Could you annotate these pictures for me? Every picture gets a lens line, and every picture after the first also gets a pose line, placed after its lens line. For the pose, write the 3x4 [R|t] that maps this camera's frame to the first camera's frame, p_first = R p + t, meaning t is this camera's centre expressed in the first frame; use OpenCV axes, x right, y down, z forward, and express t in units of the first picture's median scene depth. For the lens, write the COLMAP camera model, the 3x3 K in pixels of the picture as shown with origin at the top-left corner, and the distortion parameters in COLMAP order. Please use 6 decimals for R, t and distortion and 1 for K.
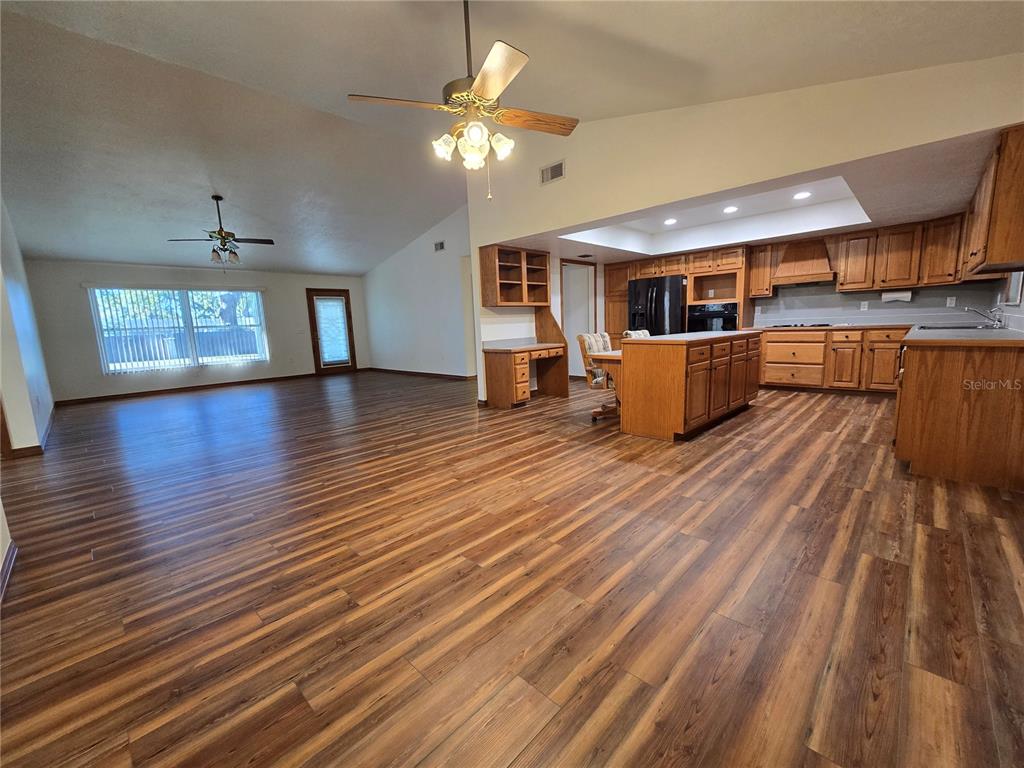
lens RADIAL K [[415.3, 0, 512.0], [0, 415.3, 384.0], [0, 0, 1]] dist [0.000581, -0.000275]
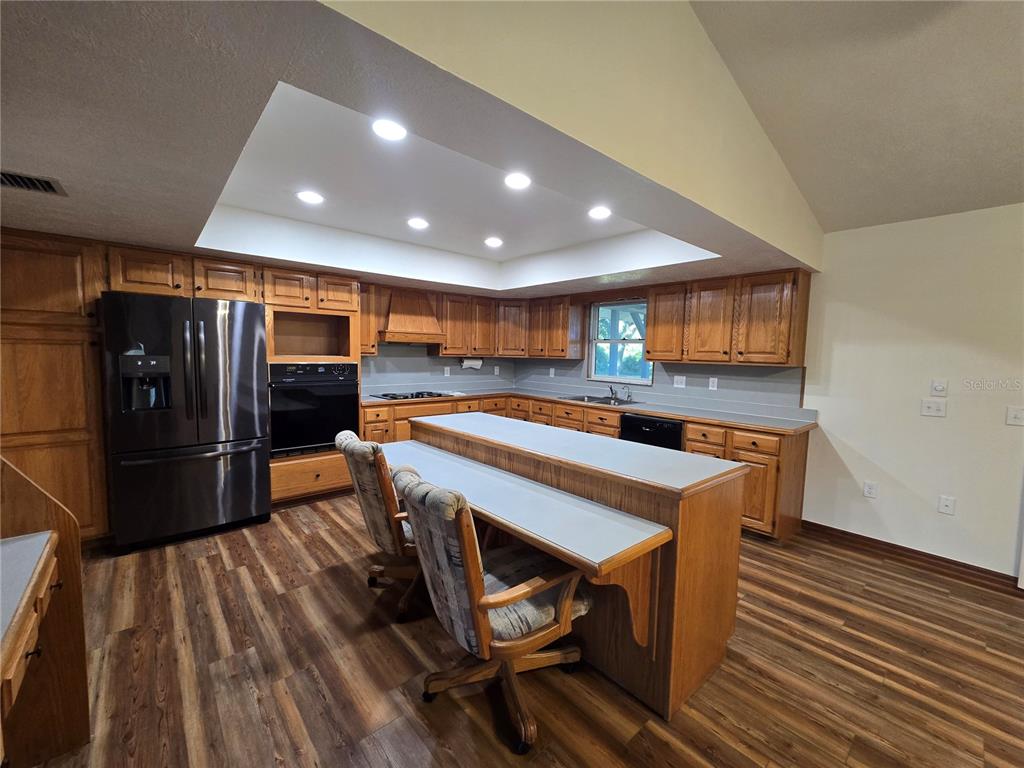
lens RADIAL K [[415.3, 0, 512.0], [0, 415.3, 384.0], [0, 0, 1]] dist [0.000581, -0.000275]
pose [[0.067008, -0.036641, 0.997079, -0.095442], [0.121033, 0.992244, 0.028330, -0.169442], [-0.990384, 0.118781, 0.070923, 0.793552]]
